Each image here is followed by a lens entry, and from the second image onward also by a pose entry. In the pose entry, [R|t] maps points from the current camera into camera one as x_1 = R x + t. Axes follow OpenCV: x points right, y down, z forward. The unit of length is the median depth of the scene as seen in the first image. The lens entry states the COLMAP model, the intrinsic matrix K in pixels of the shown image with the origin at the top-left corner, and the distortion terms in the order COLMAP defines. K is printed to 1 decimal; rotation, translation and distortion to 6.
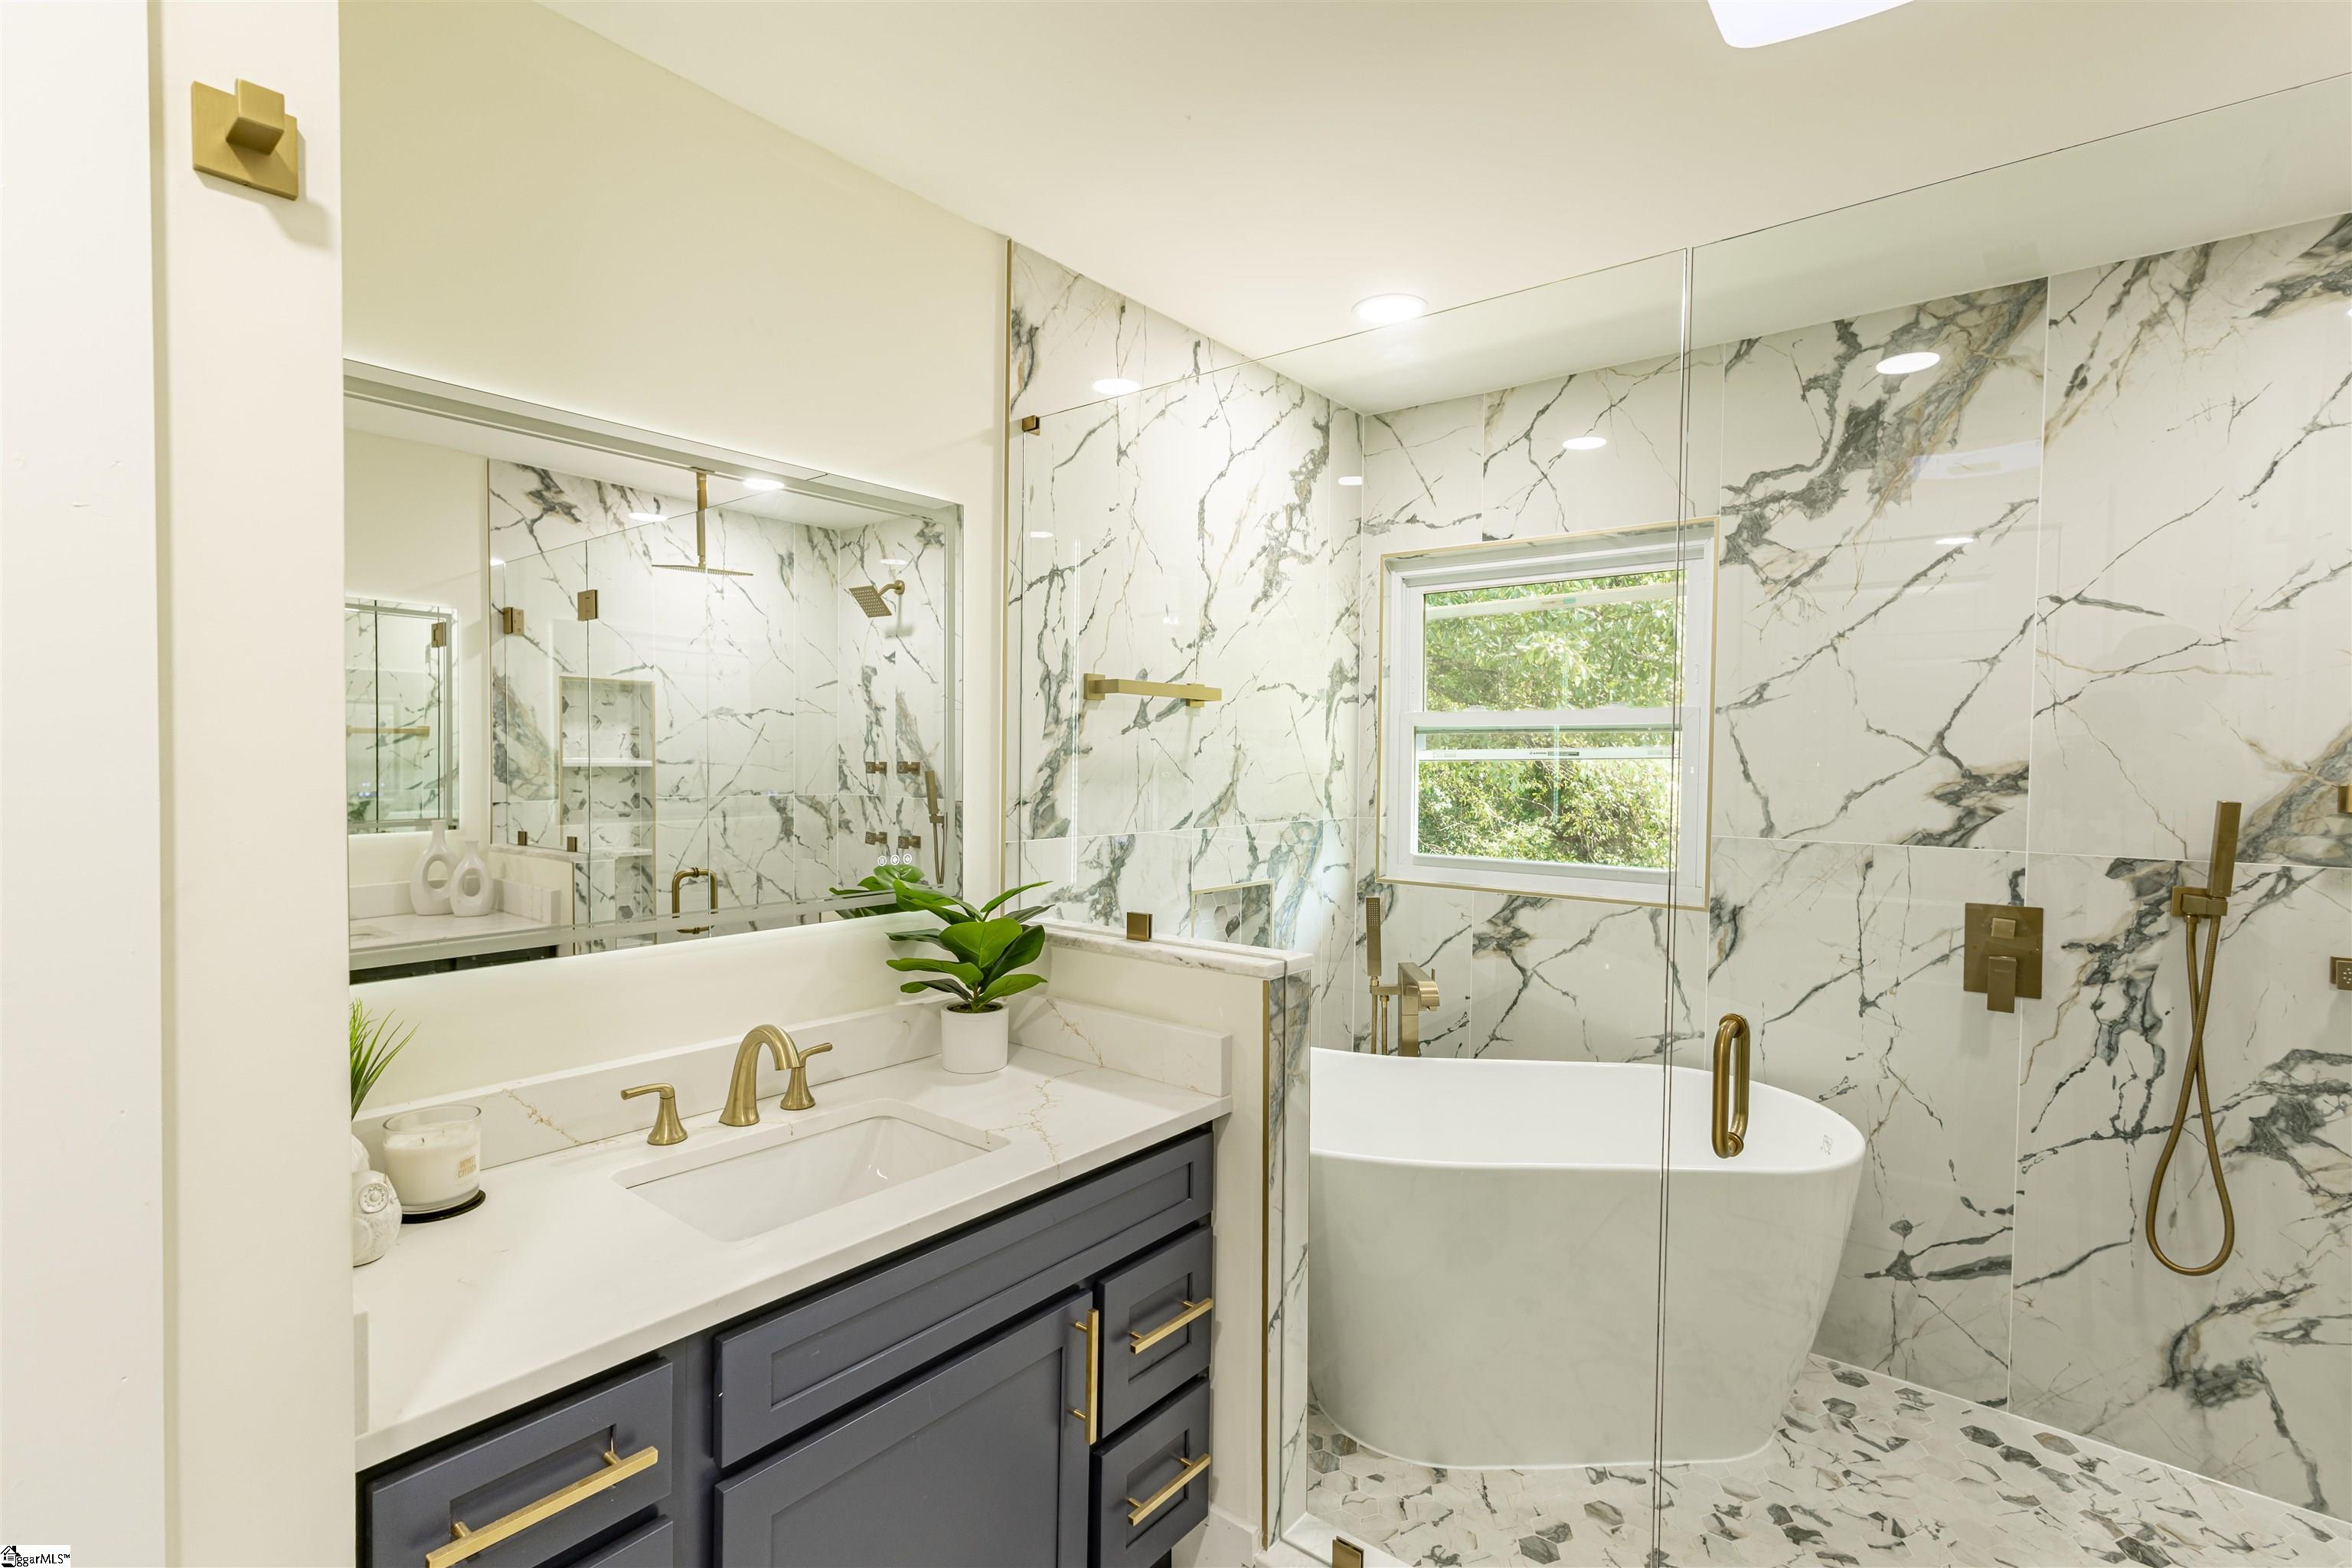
lens RADIAL K [[1081.1, 0, 1182.9], [0, 1081.1, 789.4], [0, 0, 1]] dist [-0.000555, 0.004418]
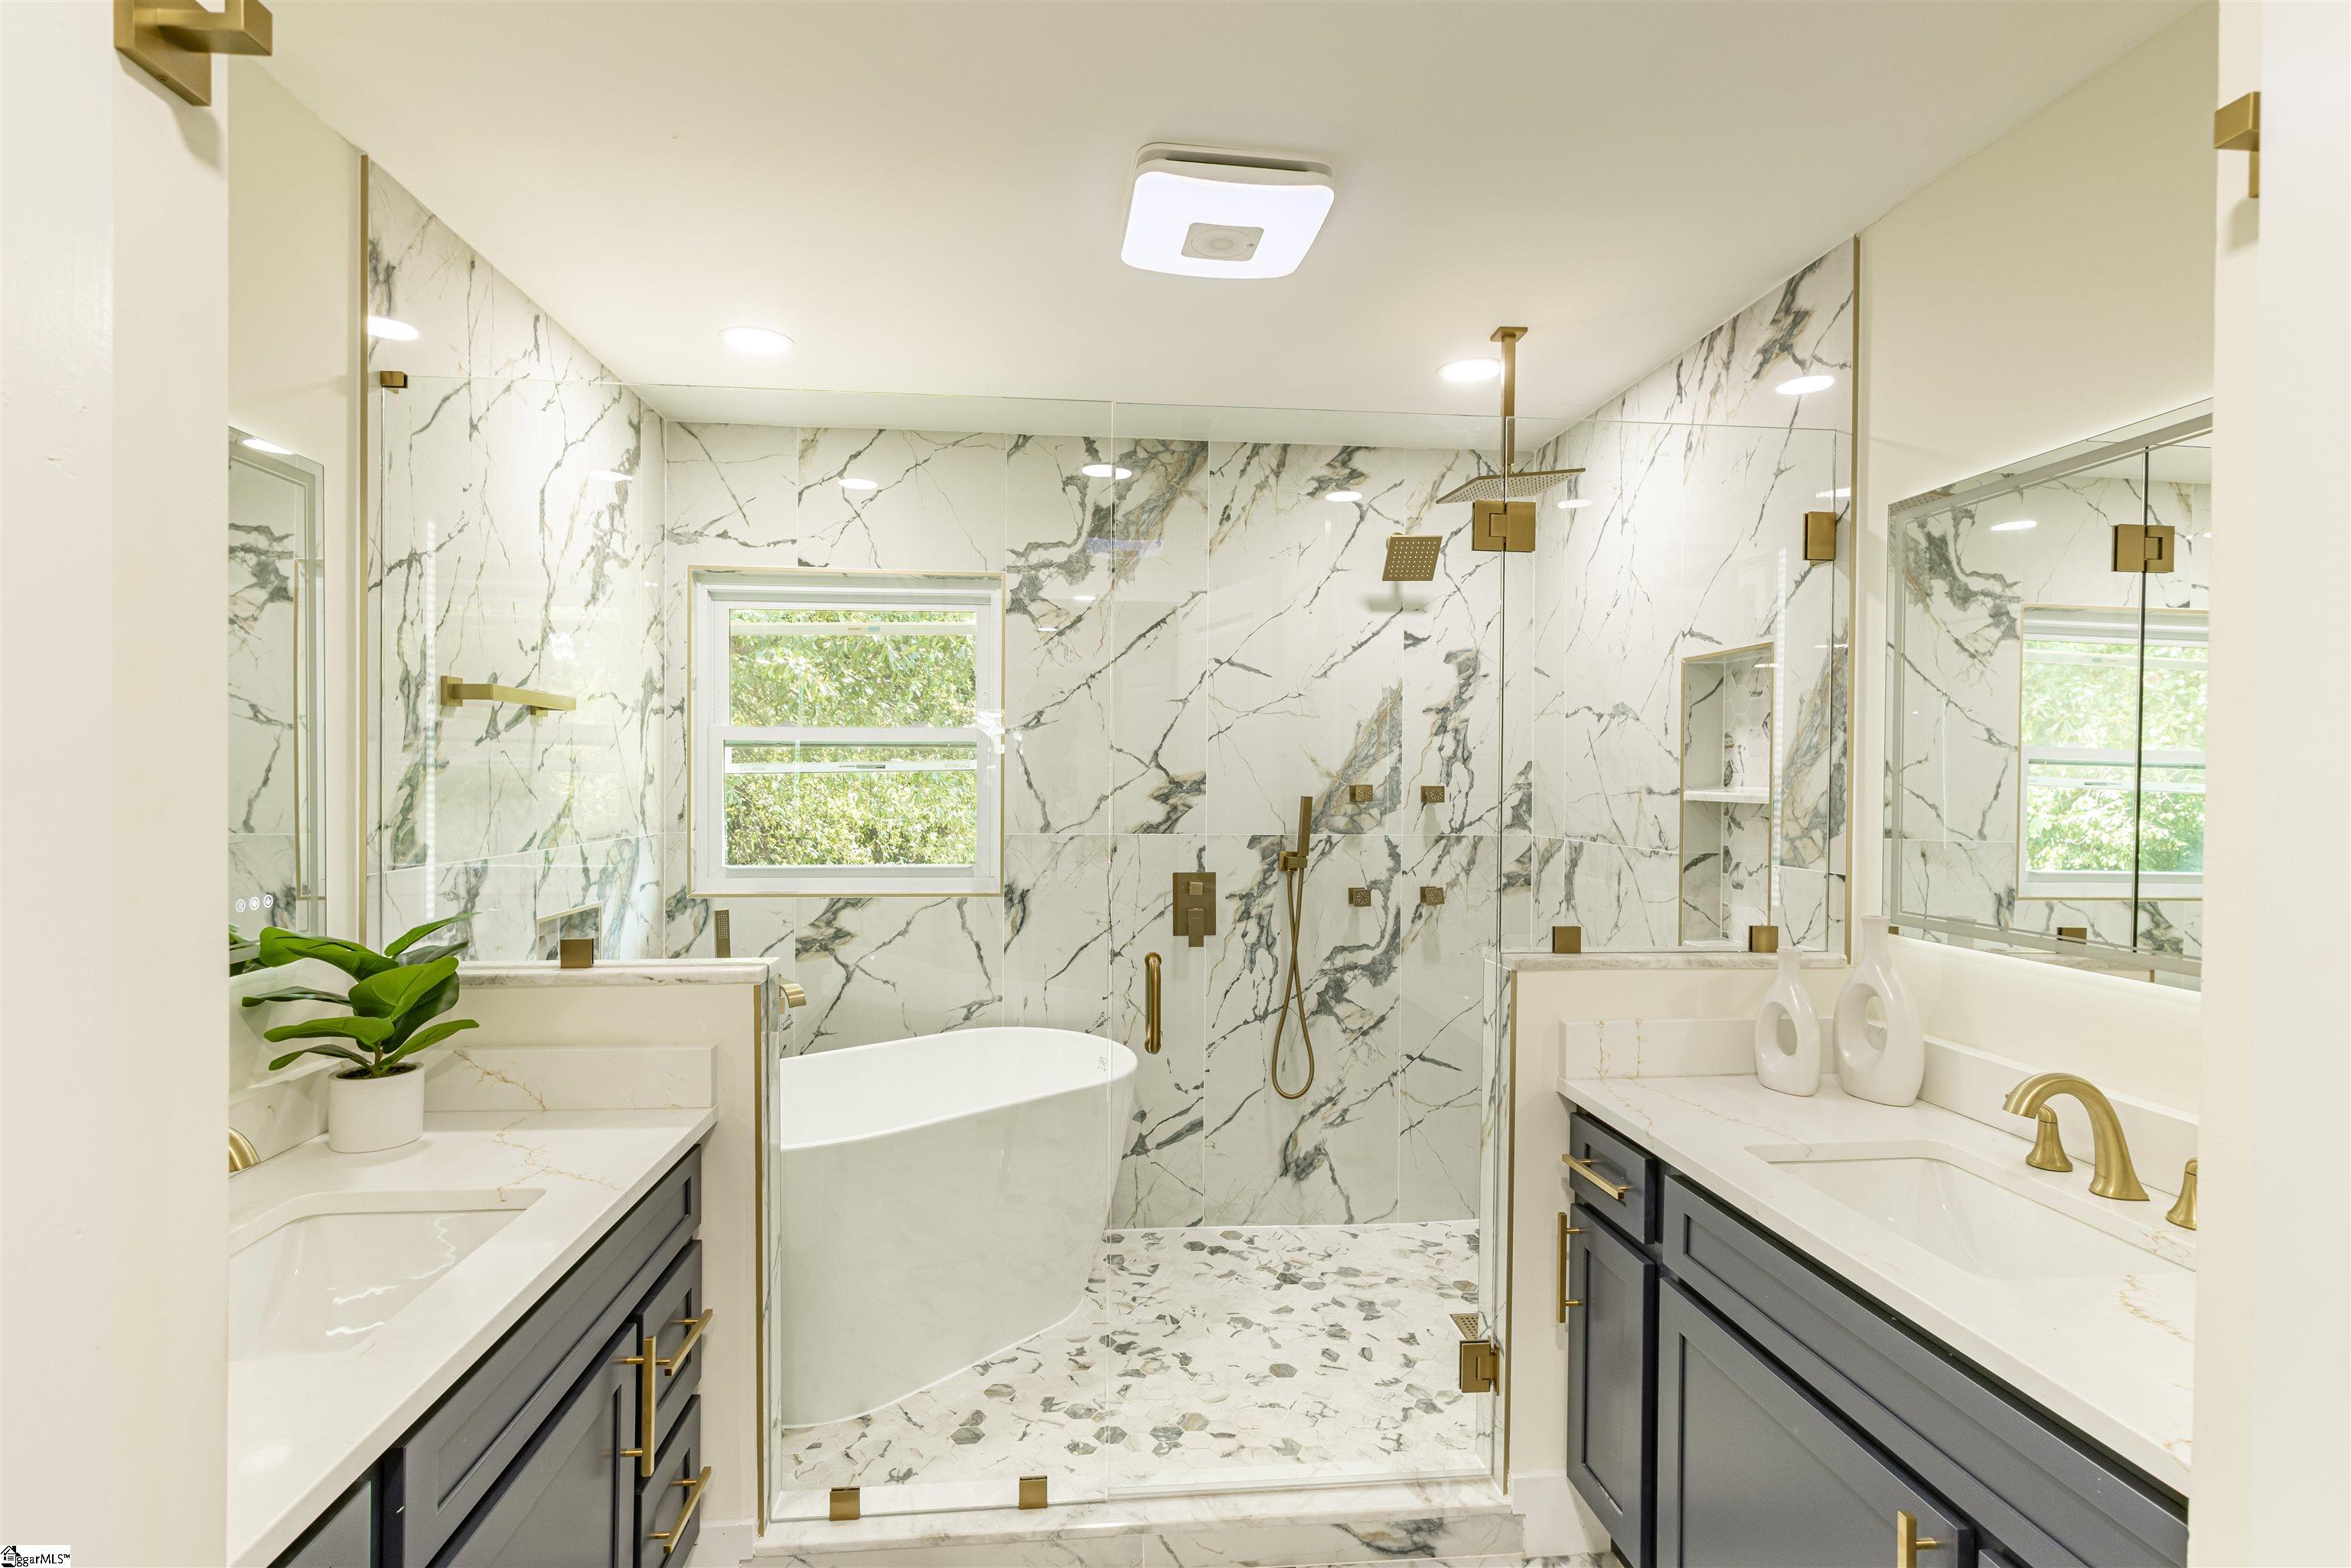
lens RADIAL K [[1080.6, 0, 1182.4], [0, 1080.6, 789.4], [0, 0, 1]] dist [-0.000555, 0.004418]
pose [[0.728479, -0.016247, 0.684875, -0.233766], [0.023911, 0.999713, -0.001717, -0.000439], [-0.684650, 0.017627, 0.728659, -0.031308]]
